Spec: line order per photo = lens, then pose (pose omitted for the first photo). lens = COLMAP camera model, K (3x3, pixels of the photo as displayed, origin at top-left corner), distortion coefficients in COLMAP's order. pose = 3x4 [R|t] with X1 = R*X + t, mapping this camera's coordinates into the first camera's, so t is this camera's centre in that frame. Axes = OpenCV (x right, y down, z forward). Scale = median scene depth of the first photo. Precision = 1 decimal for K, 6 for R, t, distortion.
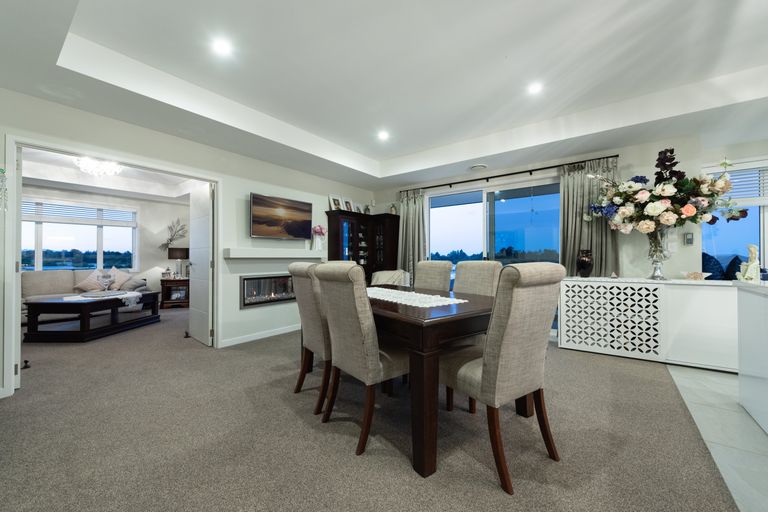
lens RADIAL K [[300.5, 0, 382.2], [0, 300.5, 256.6], [0, 0, 1]] dist [0.002131, 0.000297]
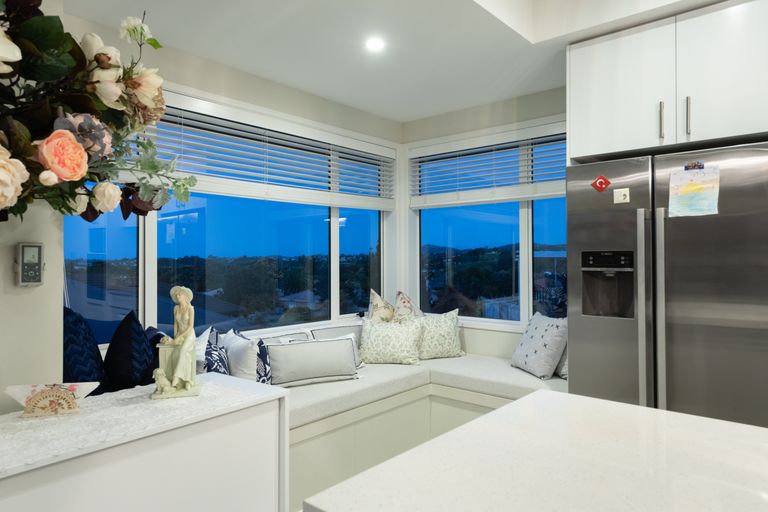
lens RADIAL K [[504.3, 0, 386.4], [0, 504.3, 254.6], [0, 0, 1]] dist [0.007702, -0.003293]
pose [[0.051005, 0.008142, 0.998665, 0.568195], [-0.003486, 0.999962, -0.007974, -0.066306], [-0.998692, -0.003075, 0.051032, 0.651033]]
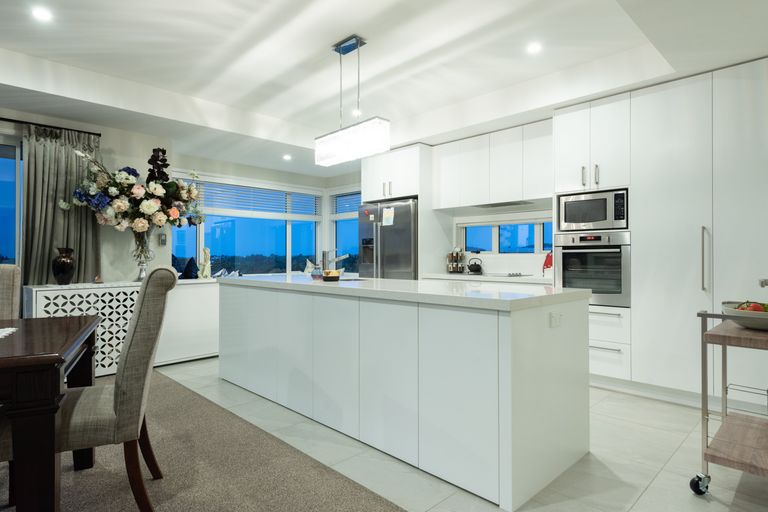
lens RADIAL K [[436.3, 0, 384.2], [0, 436.3, 255.7], [0, 0, 1]] dist [0.005455, 0.000058]
pose [[0.138600, 0.005451, 0.990333, -0.332165], [-0.008739, 0.999953, -0.004281, -0.005667], [-0.990310, -0.008061, 0.138641, 0.066455]]
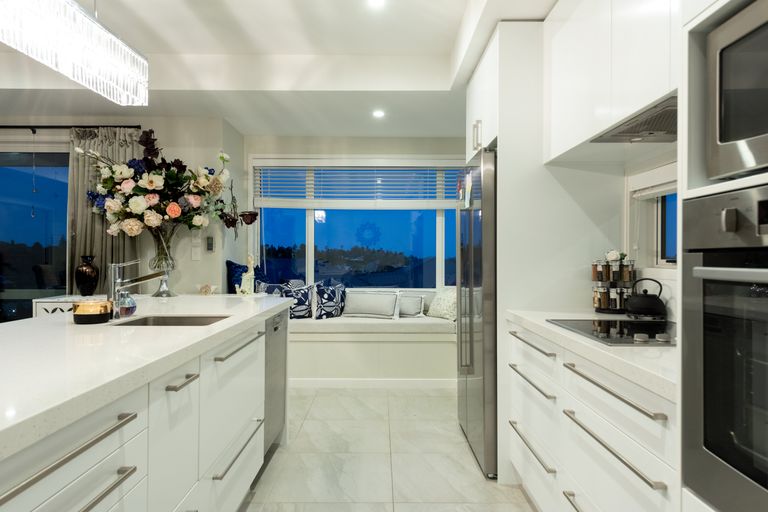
lens RADIAL K [[504.3, 0, 389.0], [0, 504.3, 254.9], [0, 0, 1]] dist [0.007702, -0.003293]
pose [[0.792390, 0.006975, 0.609974, 0.581895], [-0.009624, 0.999953, 0.001068, -0.035803], [-0.609938, -0.006717, 0.792420, -0.382532]]
